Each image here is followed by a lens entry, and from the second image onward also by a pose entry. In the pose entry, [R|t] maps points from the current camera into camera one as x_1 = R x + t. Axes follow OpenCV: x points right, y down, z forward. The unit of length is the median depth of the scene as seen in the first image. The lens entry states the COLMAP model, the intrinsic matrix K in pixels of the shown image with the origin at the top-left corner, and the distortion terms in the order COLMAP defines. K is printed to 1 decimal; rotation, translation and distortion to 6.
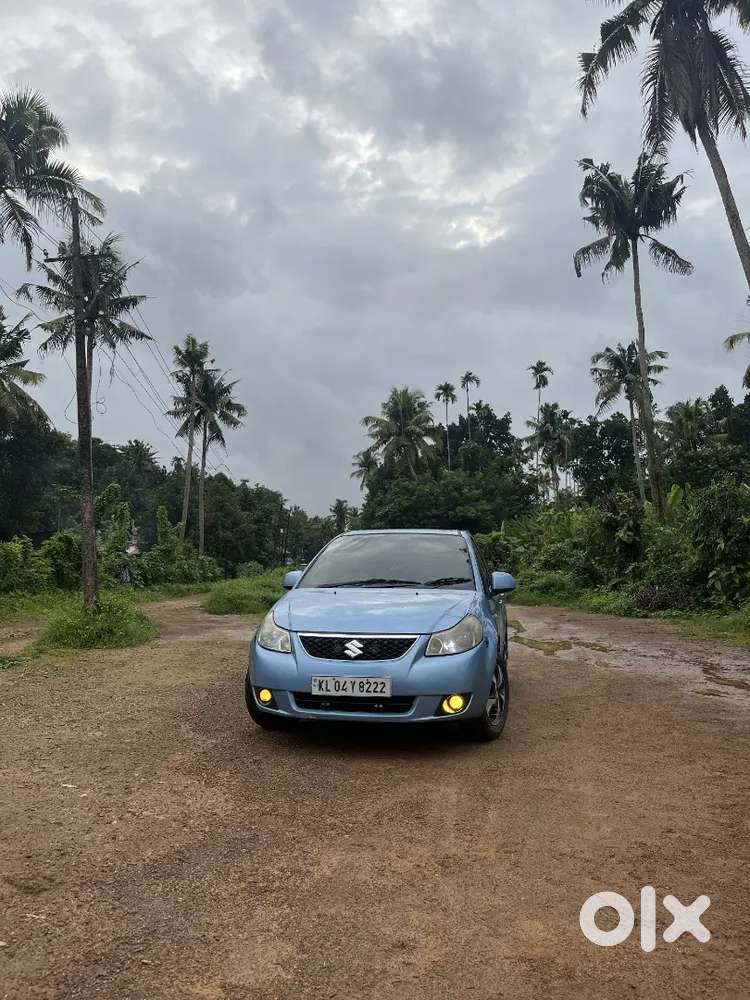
lens RADIAL K [[767.5, 0, 374.2], [0, 767.5, 505.2], [0, 0, 1]] dist [0.031459, -0.053313]
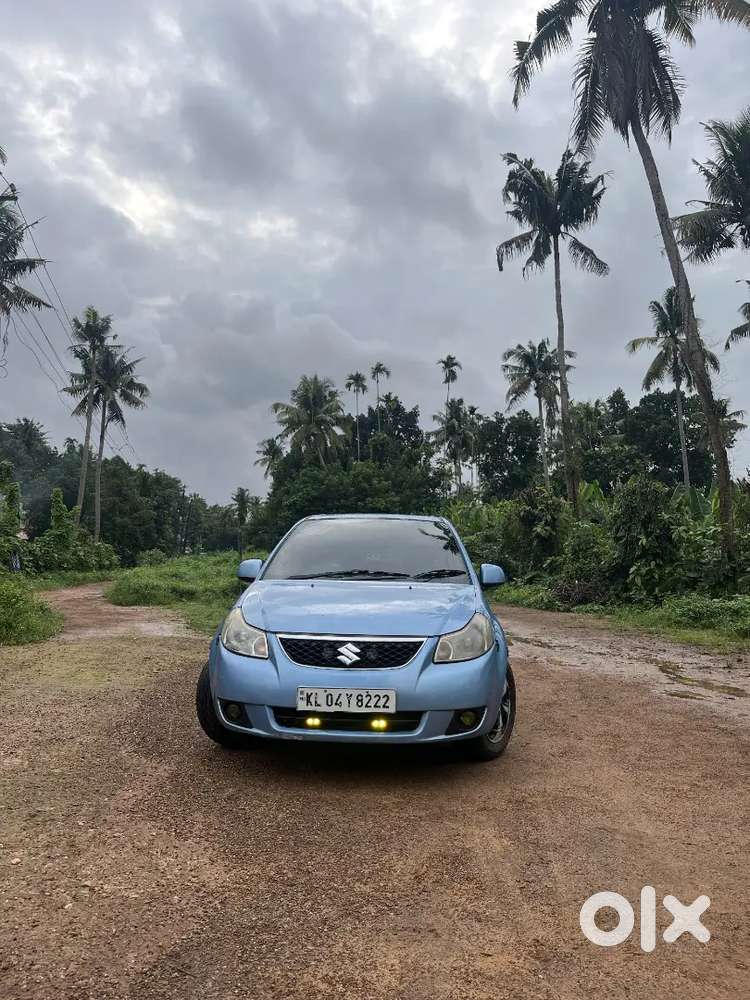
lens RADIAL K [[763.8, 0, 375.0], [0, 763.8, 500.0], [0, 0, 1]] dist [0.039508, -0.049183]
pose [[0.990866, 0.026049, 0.132312, -0.019527], [-0.026641, 0.999641, 0.002703, 0.003223], [-0.132194, -0.006203, 0.991204, 0.031966]]
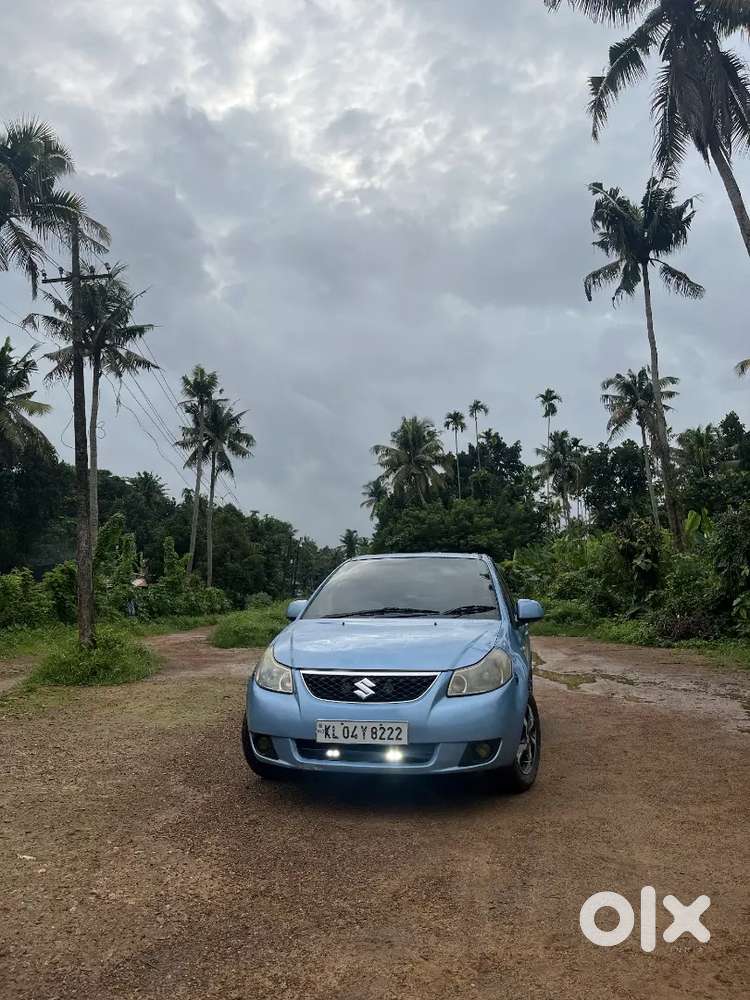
lens RADIAL K [[765.9, 0, 381.0], [0, 765.9, 505.4], [0, 0, 1]] dist [0.028999, -0.049025]
pose [[0.999956, -0.008566, -0.003894, -0.000537], [0.008404, 0.999171, -0.039822, 0.002508], [0.004232, 0.039788, 0.999199, 0.021596]]
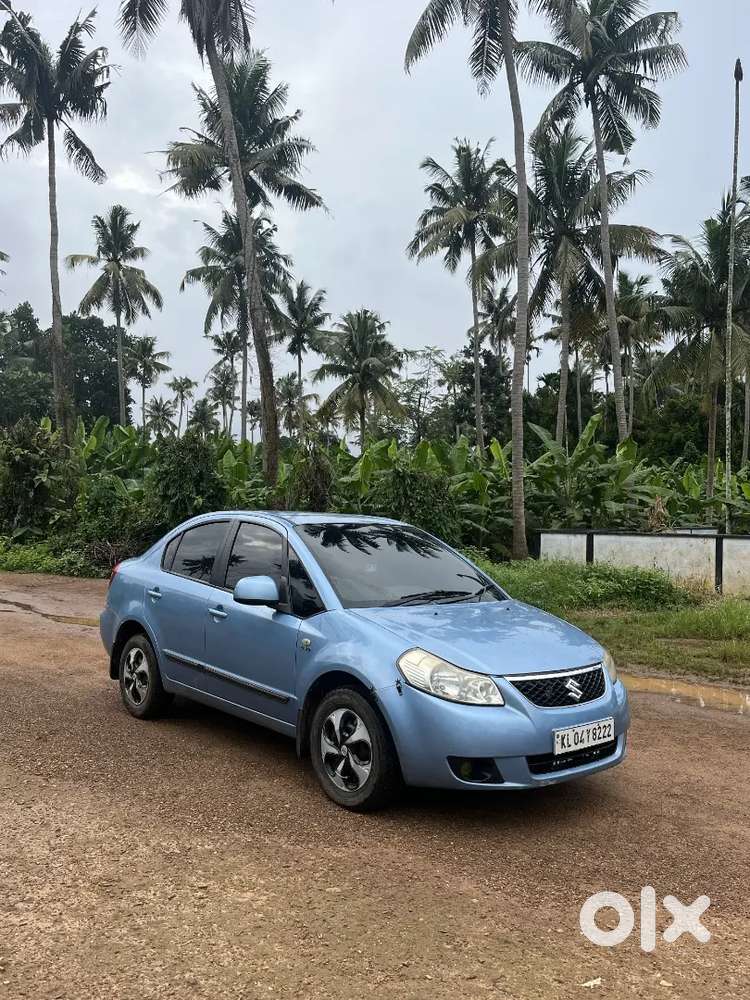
lens RADIAL K [[851.5, 0, 380.3], [0, 851.5, 501.7], [0, 0, 1]] dist [0.046785, -0.067530]
pose [[0.612552, 0.031397, 0.789806, -0.154404], [-0.097783, 0.994545, 0.036302, -0.004611], [-0.784358, -0.099467, 0.612281, 0.108668]]
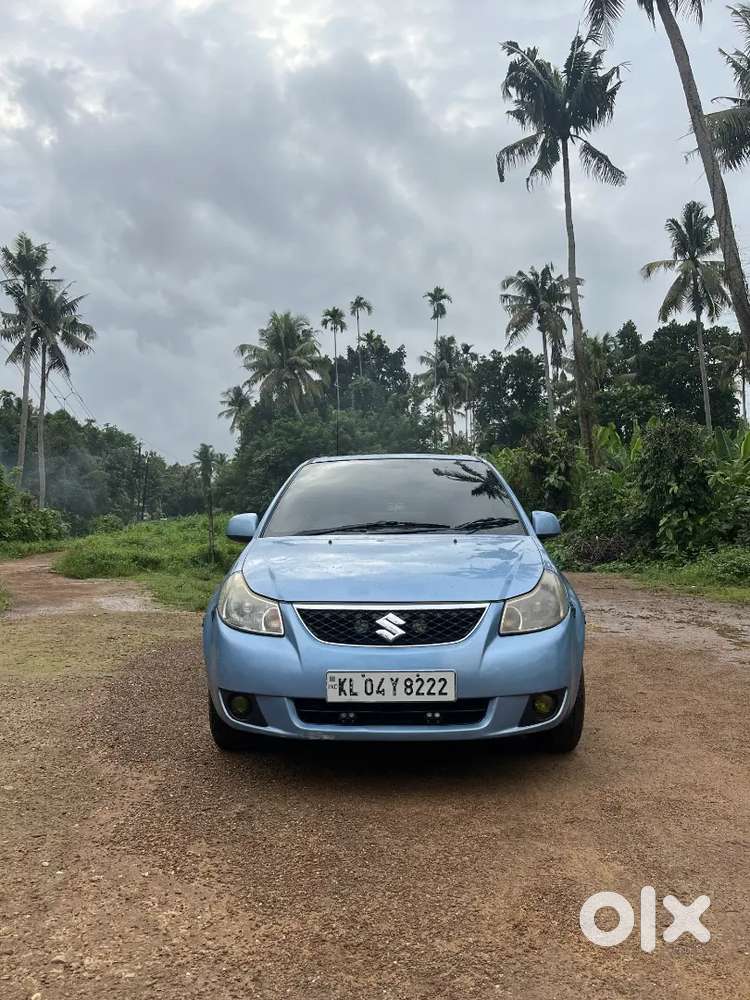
lens RADIAL K [[851.5, 0, 380.3], [0, 851.5, 501.7], [0, 0, 1]] dist [0.046785, -0.067530]
pose [[0.986654, -0.005905, 0.162723, -0.025984], [-0.003429, 0.998367, 0.057024, 0.007643], [-0.162794, -0.056821, 0.985023, 0.055163]]
